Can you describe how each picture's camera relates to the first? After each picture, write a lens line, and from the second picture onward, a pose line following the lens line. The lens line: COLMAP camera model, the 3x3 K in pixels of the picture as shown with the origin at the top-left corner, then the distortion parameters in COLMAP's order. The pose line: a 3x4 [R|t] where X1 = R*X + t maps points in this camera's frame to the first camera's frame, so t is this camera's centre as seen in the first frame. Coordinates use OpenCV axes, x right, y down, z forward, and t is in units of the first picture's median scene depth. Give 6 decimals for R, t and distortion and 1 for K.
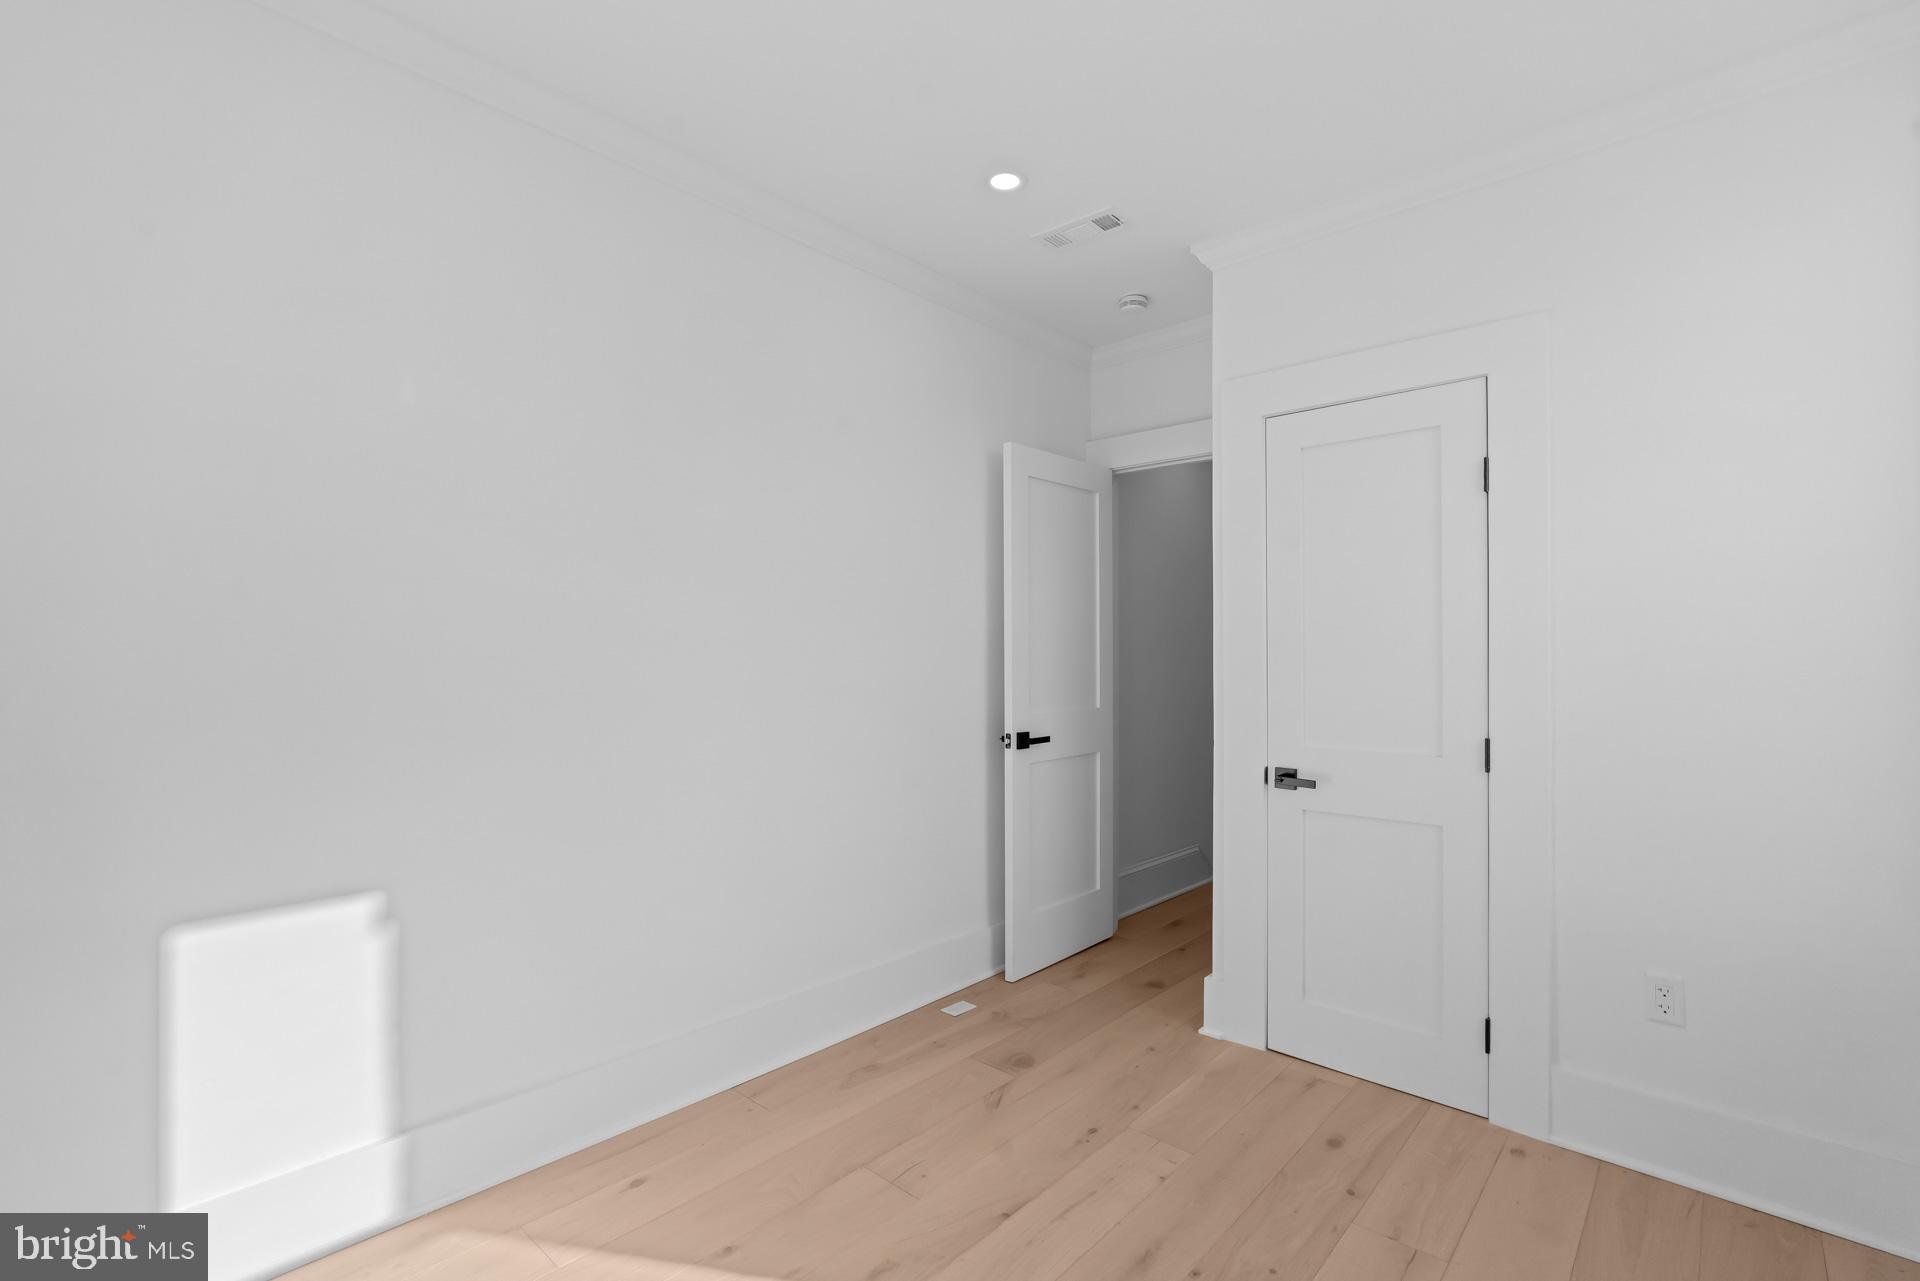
lens RADIAL K [[867.3, 0, 959.4], [0, 867.3, 645.0], [0, 0, 1]] dist [-0.006290, 0.001022]
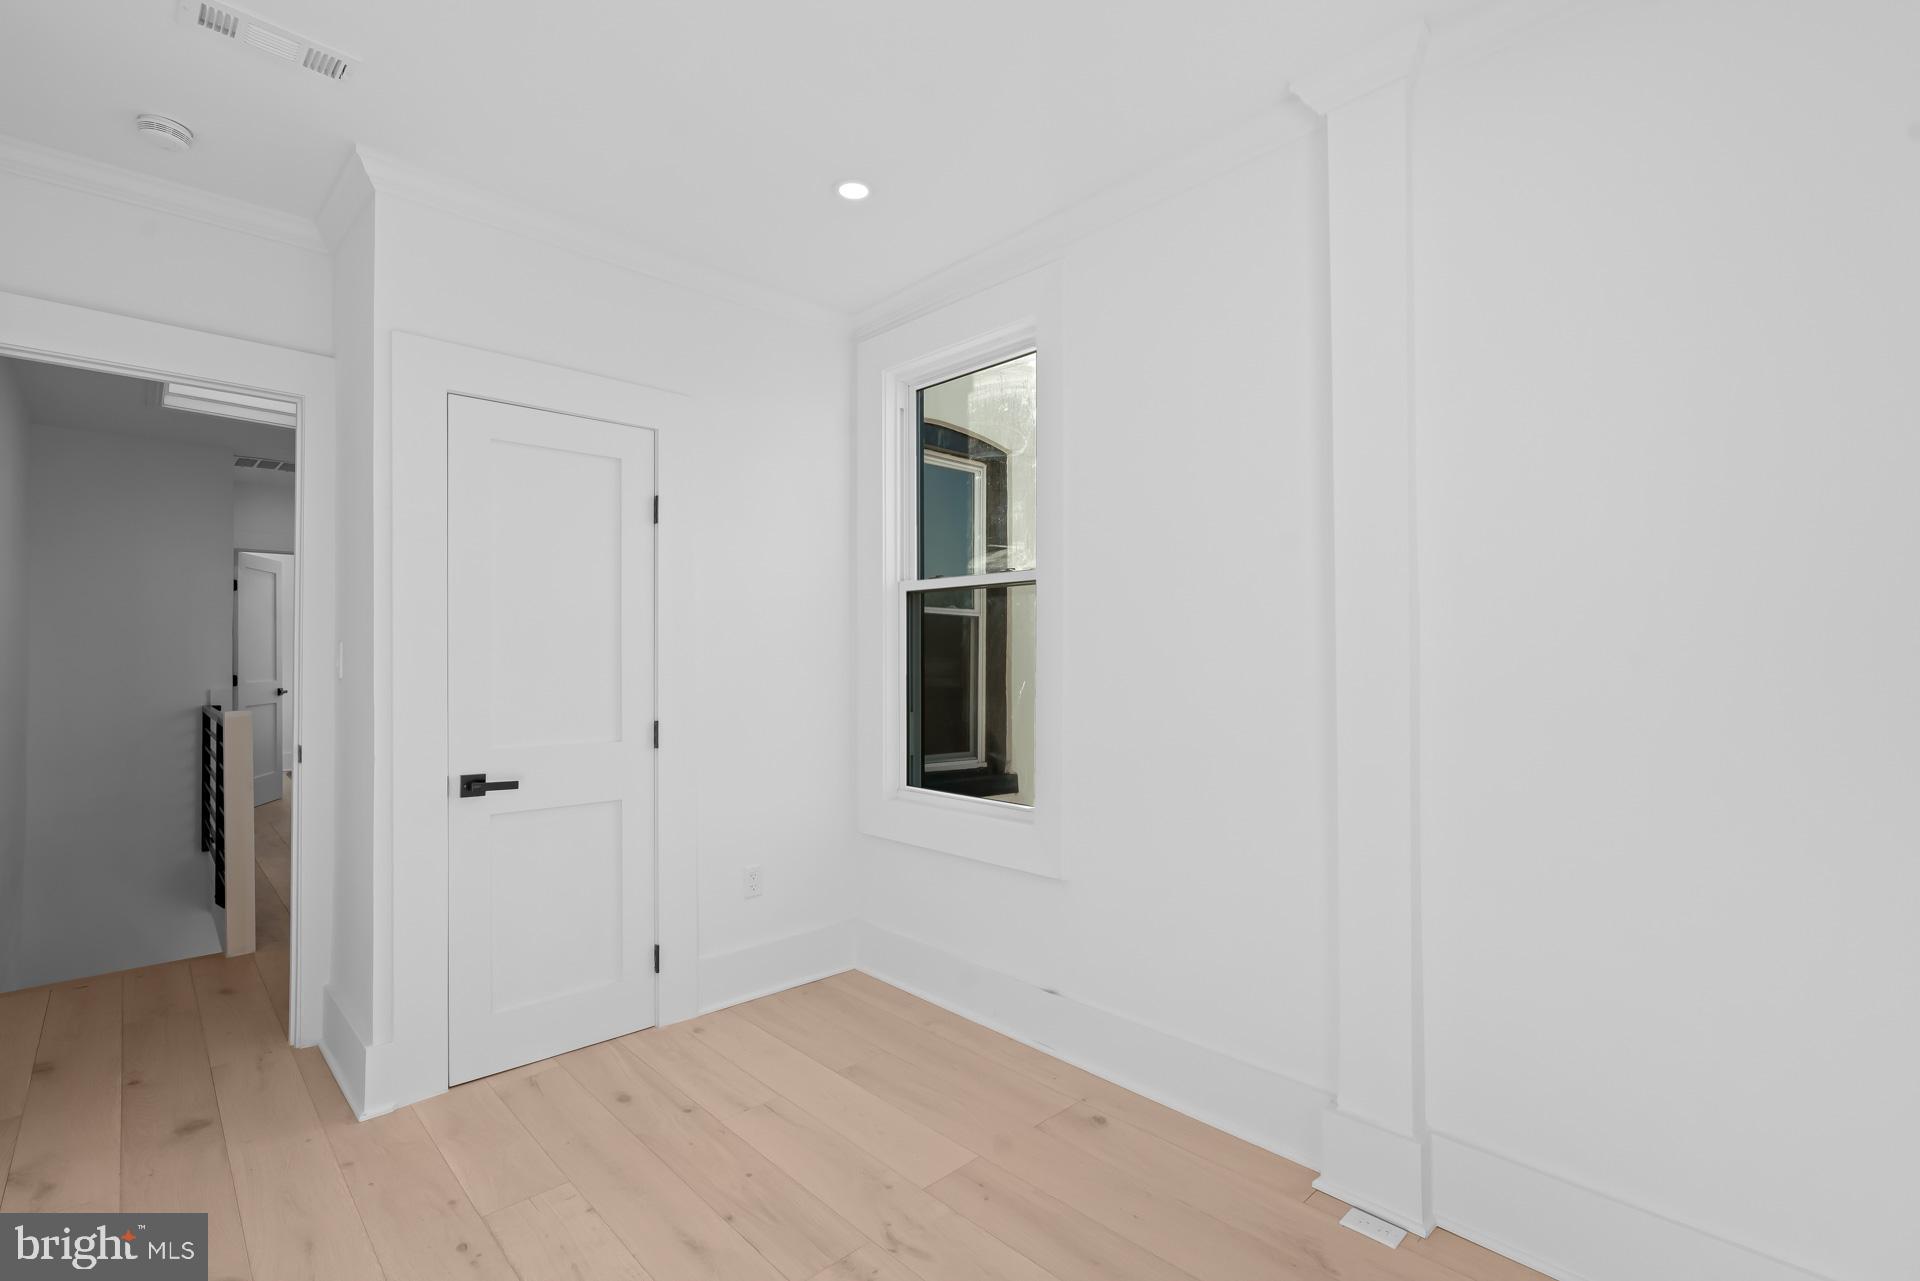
lens RADIAL K [[867.3, 0, 959.4], [0, 867.3, 645.0], [0, 0, 1]] dist [-0.006290, 0.001022]
pose [[0.067175, 0.013539, 0.997649, -0.553177], [-0.010016, 0.999867, -0.012895, 0.009136], [-0.997691, -0.009126, 0.067302, 0.437003]]
